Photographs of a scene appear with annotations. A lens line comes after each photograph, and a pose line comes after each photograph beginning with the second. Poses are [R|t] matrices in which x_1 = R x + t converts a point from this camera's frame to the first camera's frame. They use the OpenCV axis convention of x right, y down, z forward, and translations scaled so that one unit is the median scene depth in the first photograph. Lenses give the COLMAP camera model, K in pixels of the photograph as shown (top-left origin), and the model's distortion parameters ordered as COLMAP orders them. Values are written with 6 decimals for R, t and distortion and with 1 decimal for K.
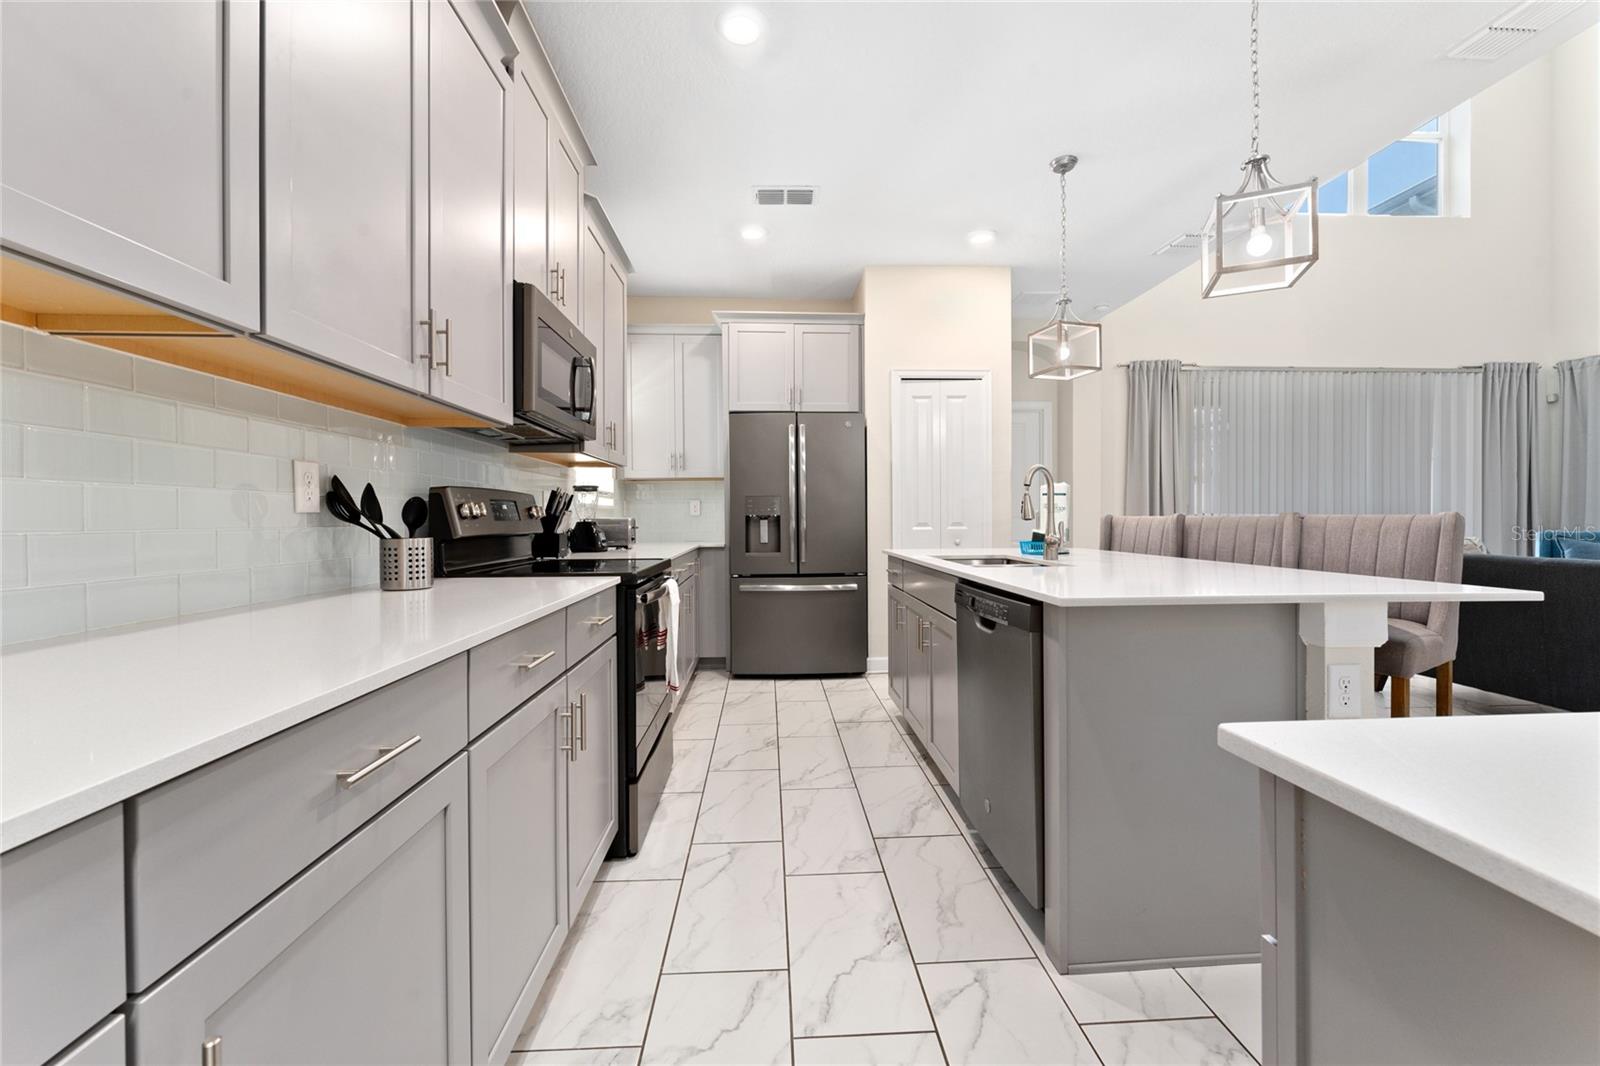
lens RADIAL K [[634.4, 0, 797.7], [0, 634.4, 519.2], [0, 0, 1]] dist [-0.009555, -0.000084]
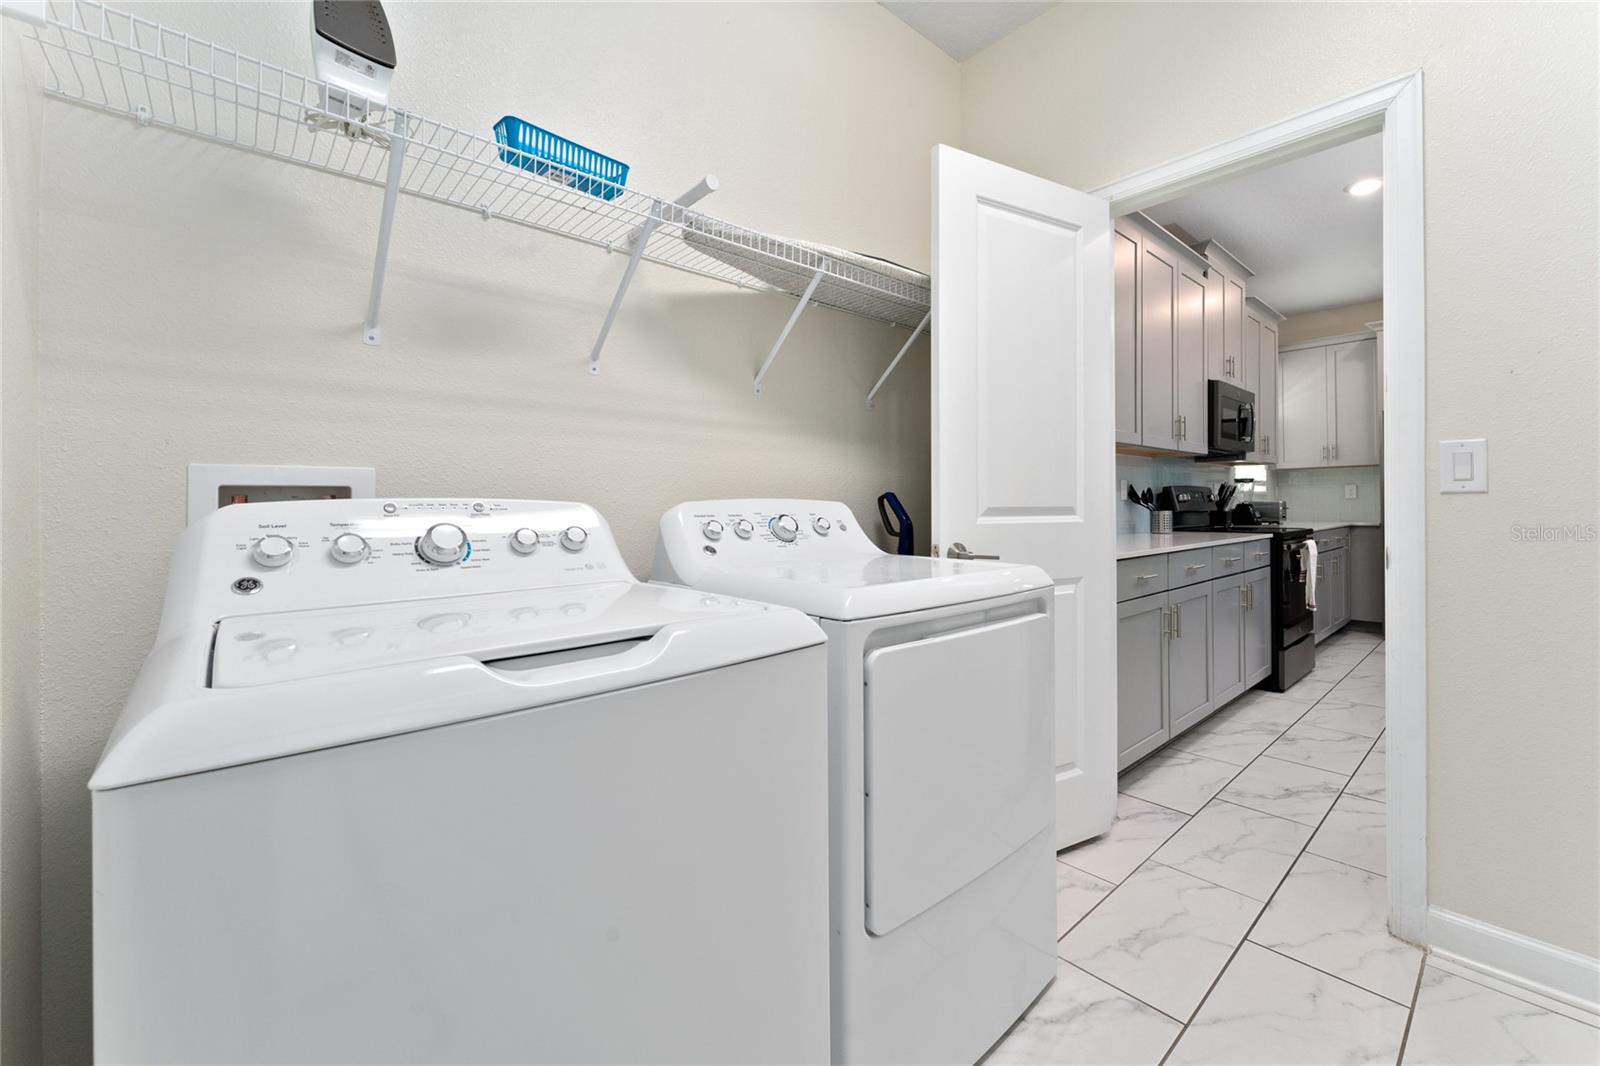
lens RADIAL K [[656.0, 0, 797.1], [0, 656.0, 504.4], [0, 0, 1]] dist [-0.010933, -0.000031]
pose [[0.619739, 0.000634, -0.784807, 0.242450], [0.002761, 0.999992, 0.002988, -0.002262], [0.784803, -0.004019, 0.619733, -0.871823]]
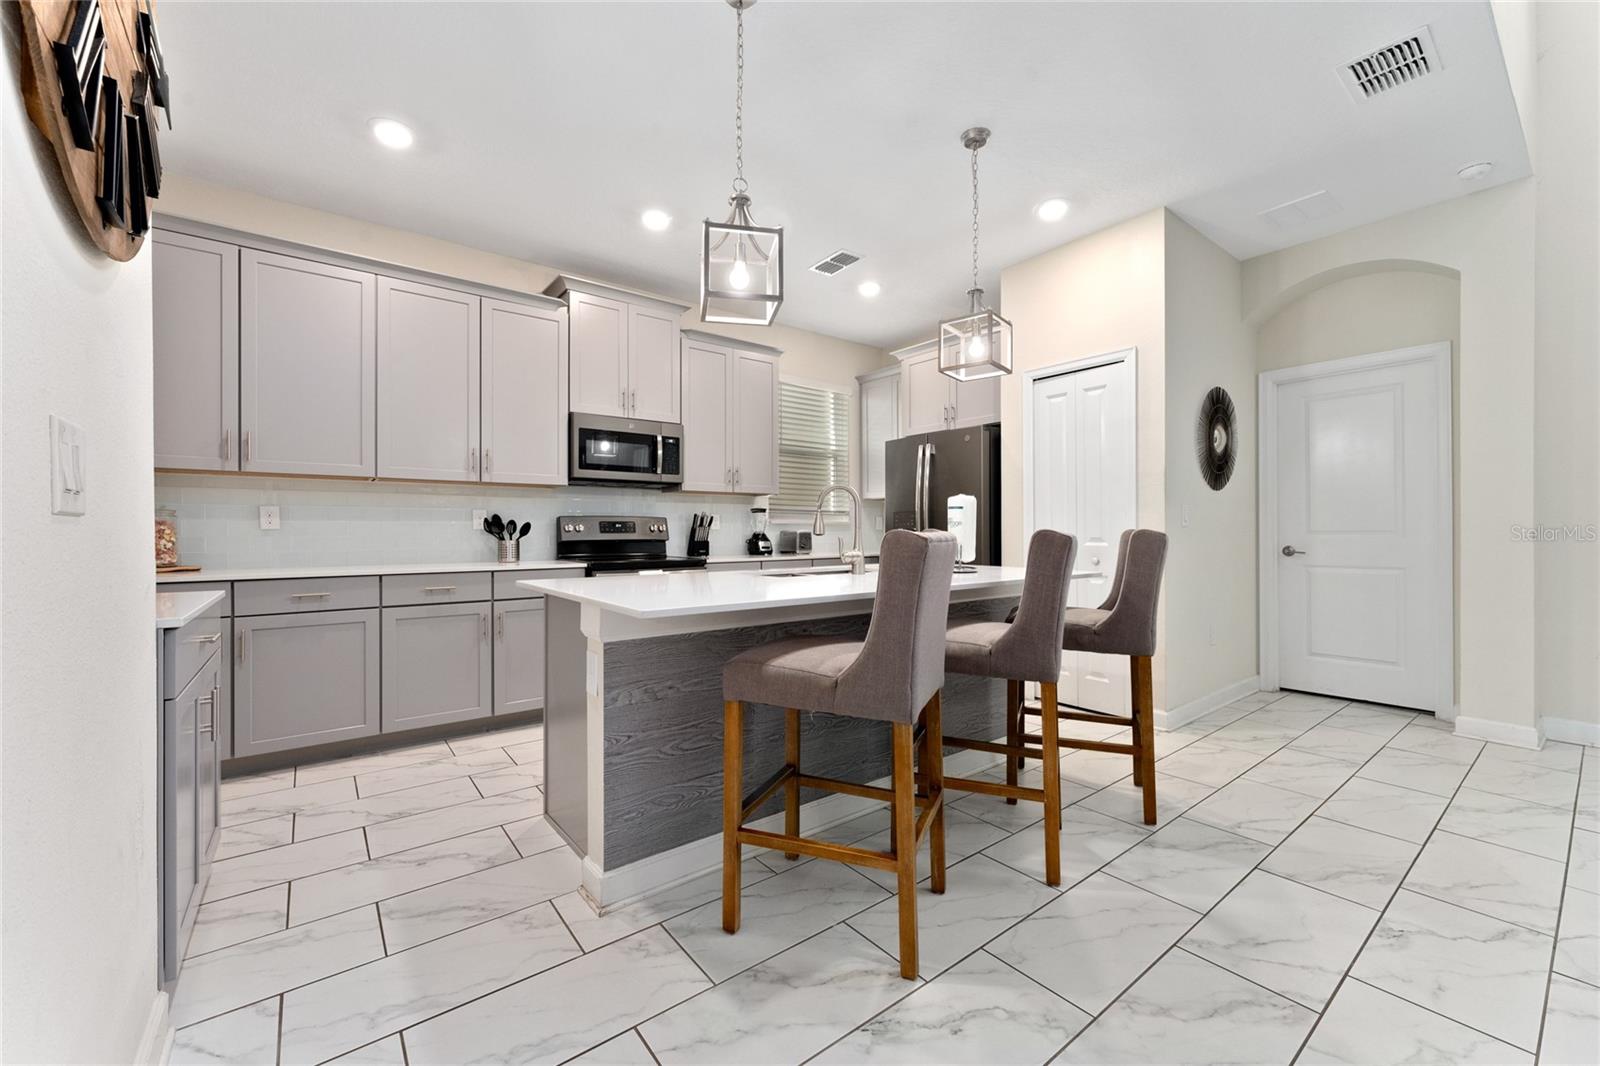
lens RADIAL K [[634.4, 0, 797.7], [0, 634.4, 519.2], [0, 0, 1]] dist [-0.009555, -0.000084]
pose [[0.569126, 0.000299, -0.822250, 1.146145], [-0.001861, 0.999998, -0.000924, -0.029854], [0.822248, 0.002056, 0.569125, 0.322897]]
